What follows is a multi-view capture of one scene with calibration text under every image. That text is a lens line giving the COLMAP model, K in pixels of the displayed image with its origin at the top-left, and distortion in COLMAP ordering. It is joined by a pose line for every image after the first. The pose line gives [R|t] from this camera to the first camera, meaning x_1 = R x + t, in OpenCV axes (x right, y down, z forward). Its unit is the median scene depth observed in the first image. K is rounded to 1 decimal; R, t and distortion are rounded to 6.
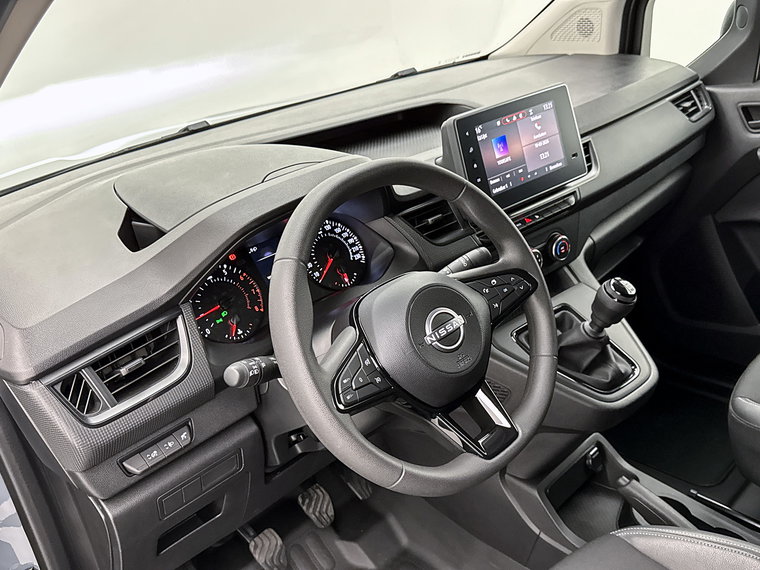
lens RADIAL K [[734.5, 0, 380.1], [0, 734.5, 291.1], [0, 0, 1]] dist [-0.000304, 0.000000]
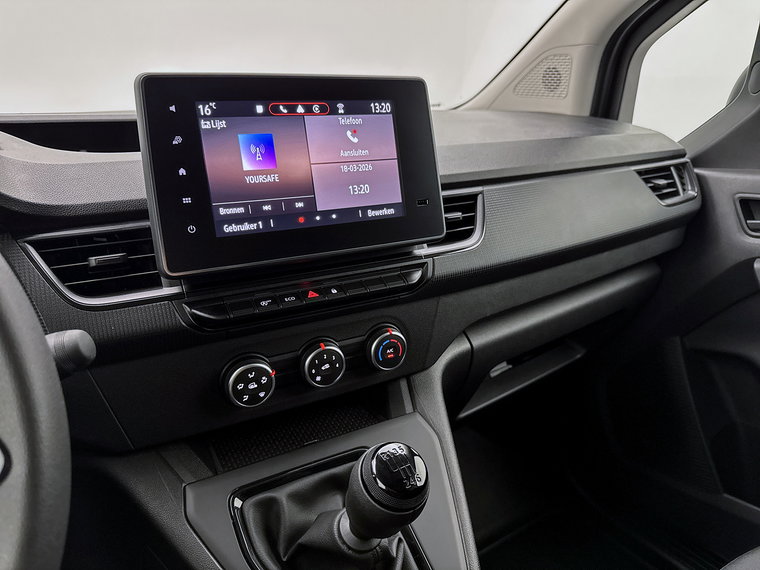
lens RADIAL K [[544.1, 0, 389.3], [0, 544.1, 289.1], [0, 0, 1]] dist [0.045611, -0.062489]
pose [[0.977759, 0.176571, -0.113182, 0.284480], [-0.185140, 0.980200, -0.070222, -0.075455], [0.098542, 0.089614, 0.991090, 0.538873]]
